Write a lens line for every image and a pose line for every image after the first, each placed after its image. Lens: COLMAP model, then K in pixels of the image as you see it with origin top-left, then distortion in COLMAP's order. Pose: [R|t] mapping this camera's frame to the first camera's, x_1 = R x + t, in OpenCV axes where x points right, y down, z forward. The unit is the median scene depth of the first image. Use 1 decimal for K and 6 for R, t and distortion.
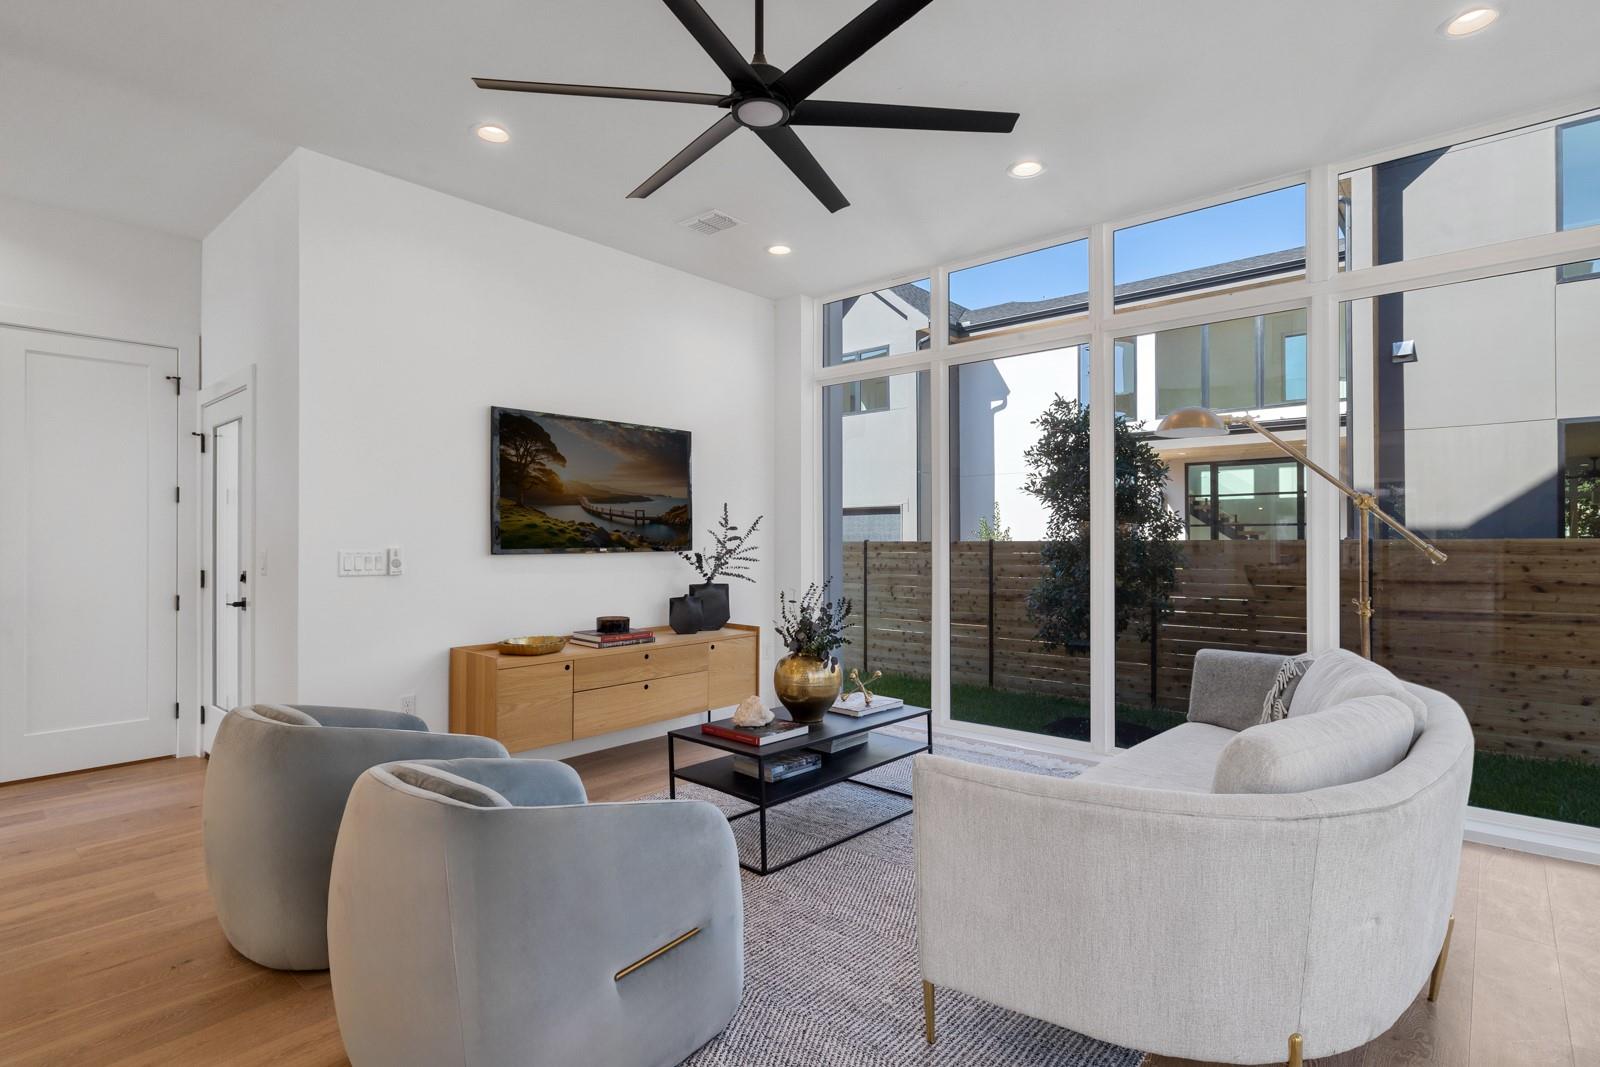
lens RADIAL K [[789.2, 0, 803.5], [0, 789.2, 570.6], [0, 0, 1]] dist [0.003713, 0.000068]
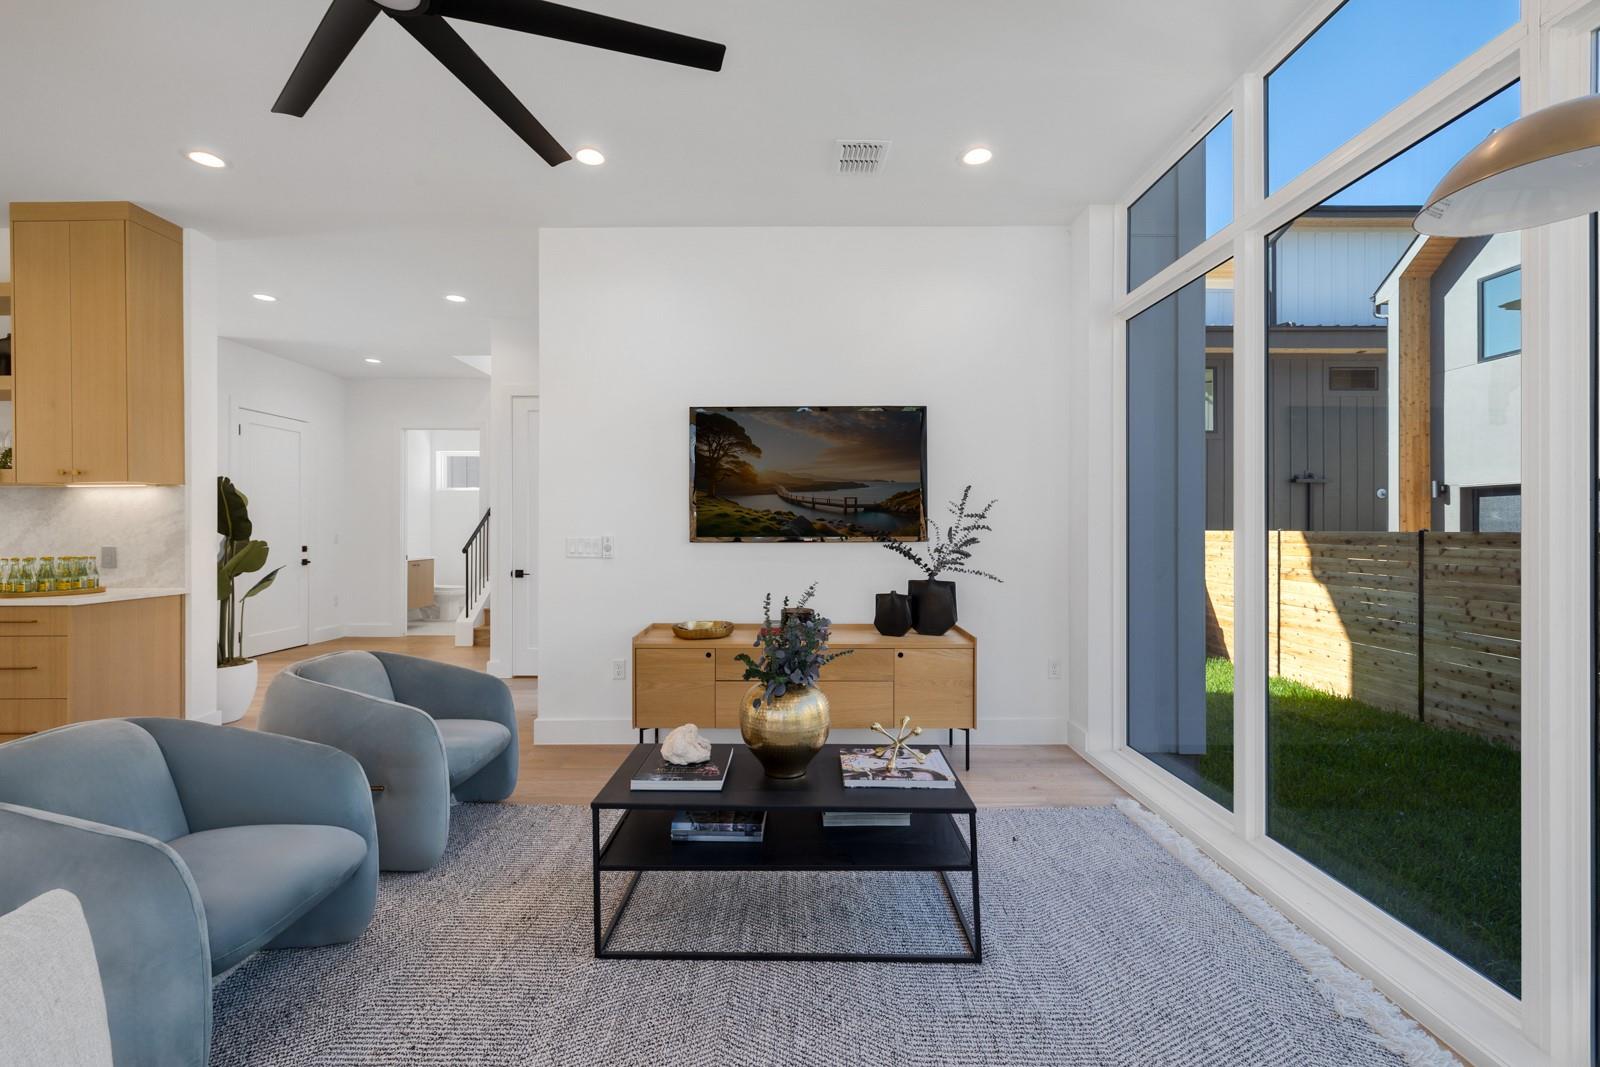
lens RADIAL K [[687.5, 0, 801.6], [0, 687.5, 526.1], [0, 0, 1]] dist [0.002828, -0.000109]
pose [[0.664377, -0.000257, -0.747397, 0.373060], [-0.030825, 0.999140, -0.027745, -0.018453], [0.746761, 0.041472, 0.663798, 0.424251]]
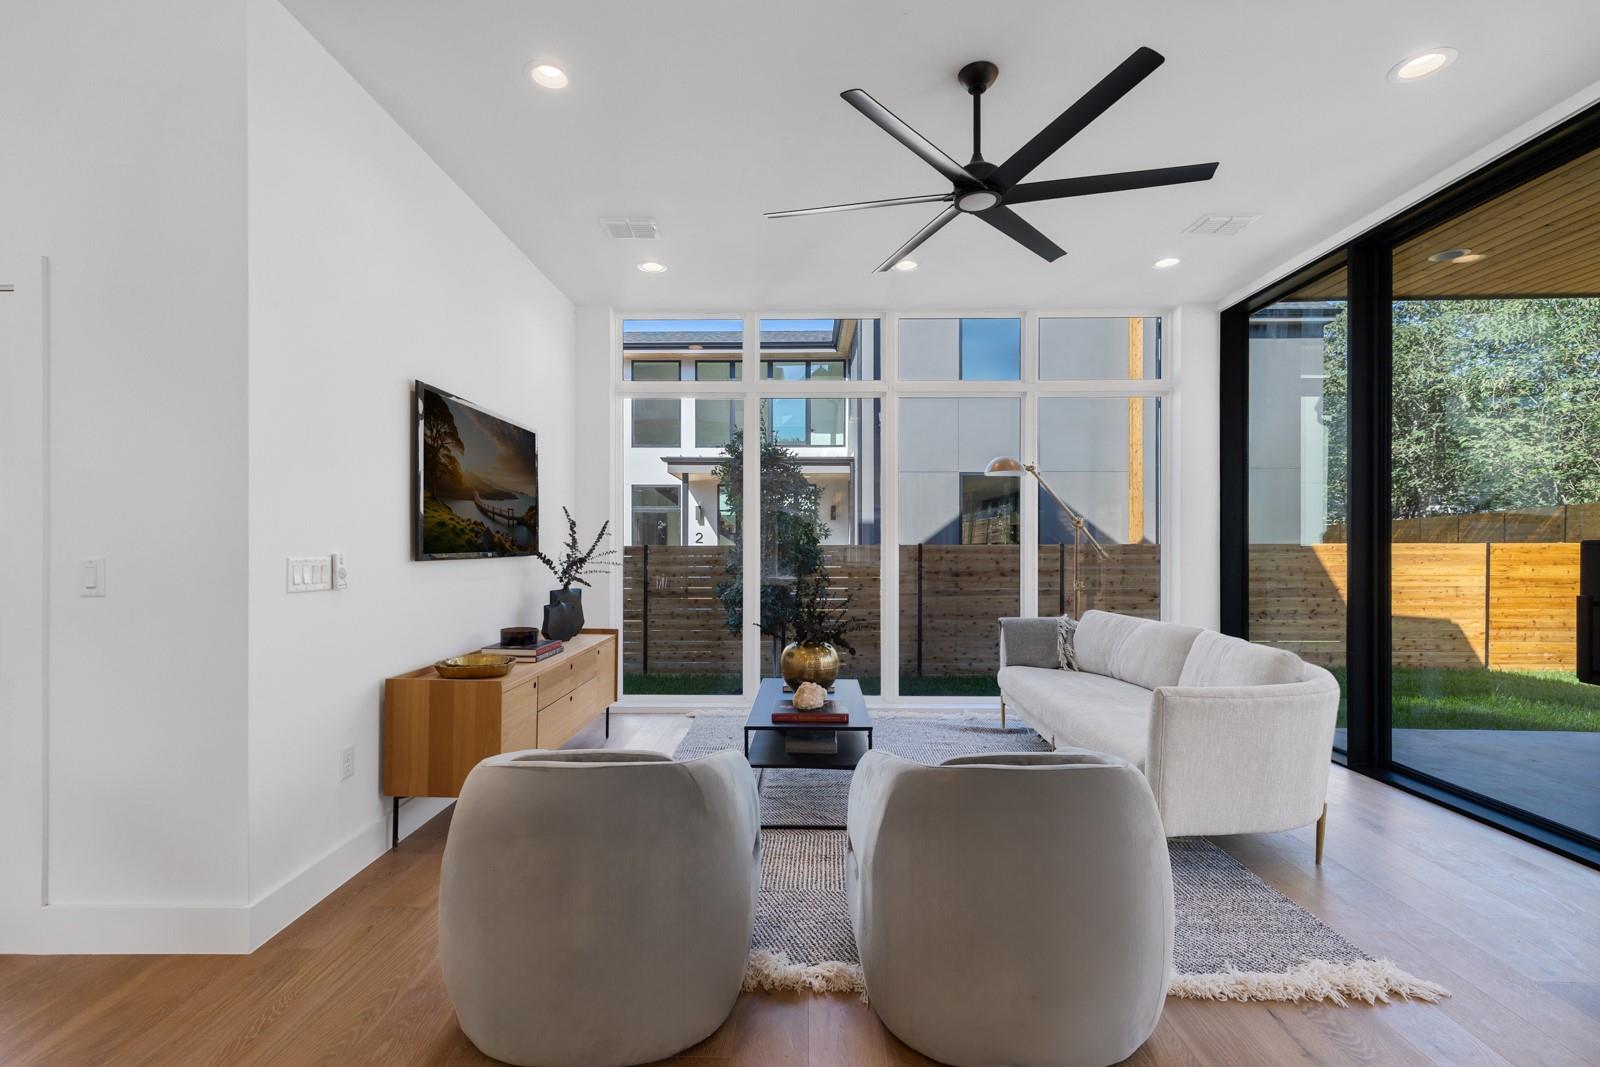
lens RADIAL K [[687.5, 0, 825.4], [0, 687.5, 560.2], [0, 0, 1]] dist [0.002828, -0.000109]
pose [[0.736968, -0.009804, 0.675857, -0.482693], [0.021617, 0.999725, -0.009069, -0.003992], [-0.675582, 0.021294, 0.736977, 0.187456]]
